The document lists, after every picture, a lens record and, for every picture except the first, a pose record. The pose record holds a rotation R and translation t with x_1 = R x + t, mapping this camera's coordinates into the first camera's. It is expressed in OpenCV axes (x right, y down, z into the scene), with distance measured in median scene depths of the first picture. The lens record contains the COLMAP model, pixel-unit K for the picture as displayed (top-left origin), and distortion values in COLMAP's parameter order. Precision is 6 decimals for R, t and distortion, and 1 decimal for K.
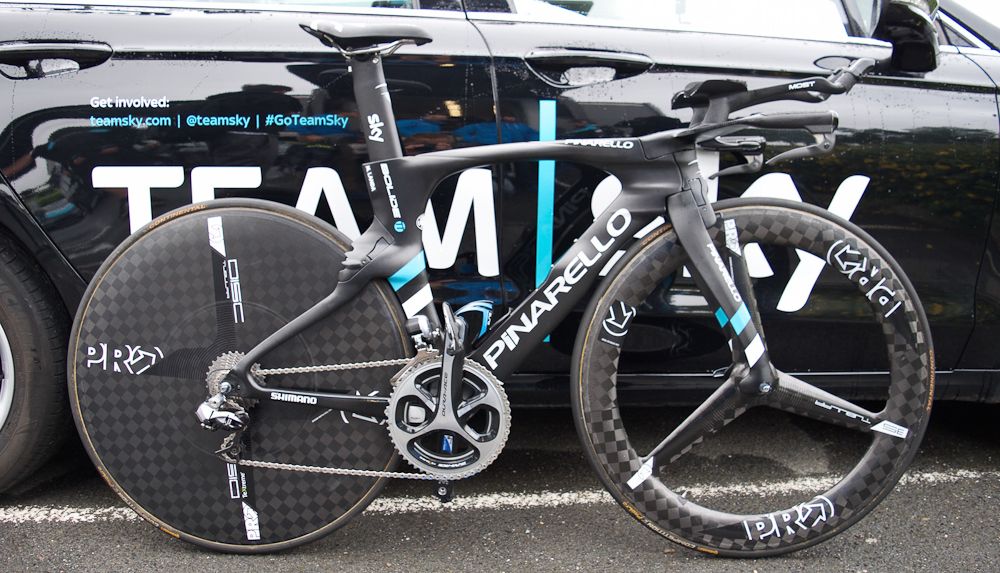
lens RADIAL K [[853.2, 0, 487.9], [0, 853.2, 285.0], [0, 0, 1]] dist [-0.102814, 0.033133]
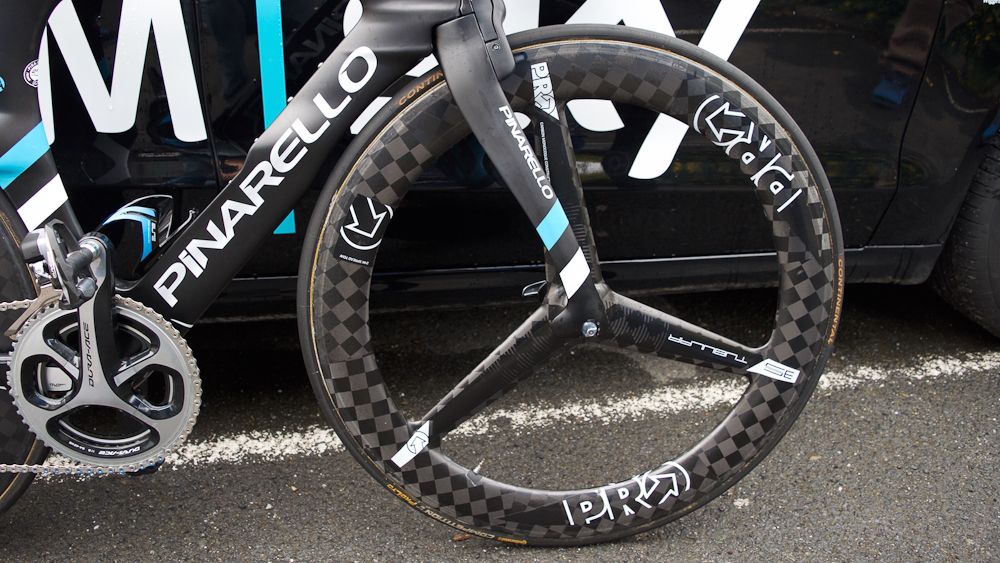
lens RADIAL K [[899.6, 0, 483.9], [0, 899.6, 278.0], [0, 0, 1]] dist [-0.089308, 0.001883]
pose [[0.992484, -0.035581, 0.117091, 0.158951], [0.007144, 0.972013, 0.234817, -0.075794], [-0.122169, -0.232216, 0.964961, 0.331422]]
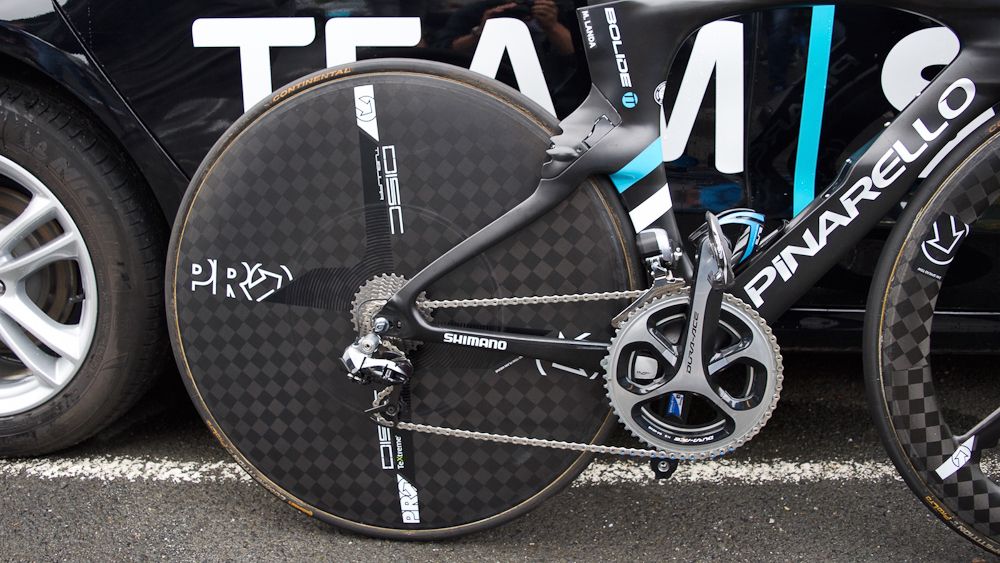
lens RADIAL K [[899.6, 0, 483.9], [0, 899.6, 278.0], [0, 0, 1]] dist [-0.089308, 0.001883]
pose [[0.993616, 0.024453, -0.110130, -0.135808], [-0.012393, 0.993976, 0.108890, -0.002523], [0.112130, -0.106830, 0.987934, 0.248815]]
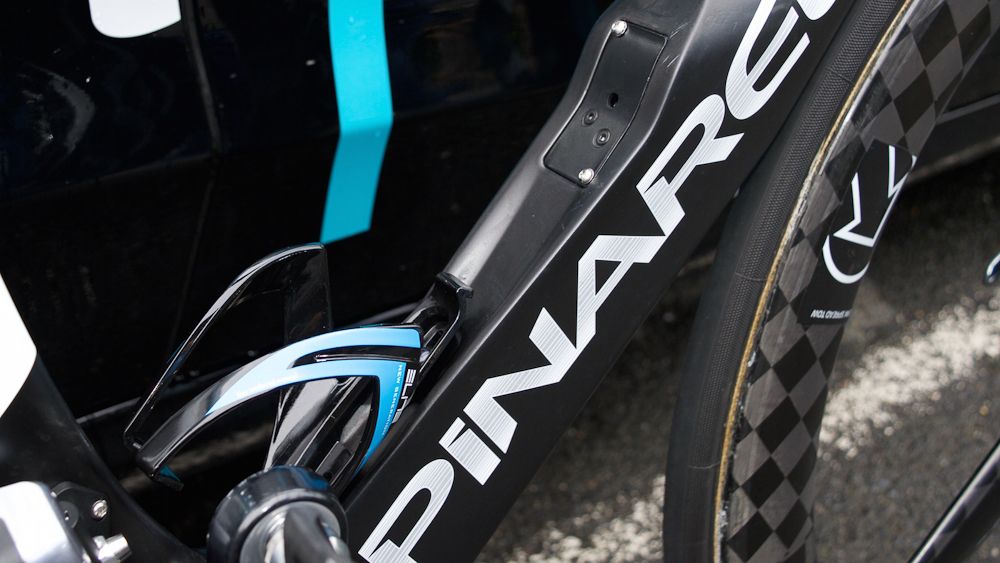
lens RADIAL K [[1363.2, 0, 500.0], [0, 1363.2, 281.5], [0, 0, 1]] dist [-0.016540, -0.012671]
pose [[0.825601, -0.258726, 0.501442, -0.116075], [0.049138, 0.918271, 0.392892, -0.091803], [-0.562111, -0.299732, 0.770838, 0.754933]]
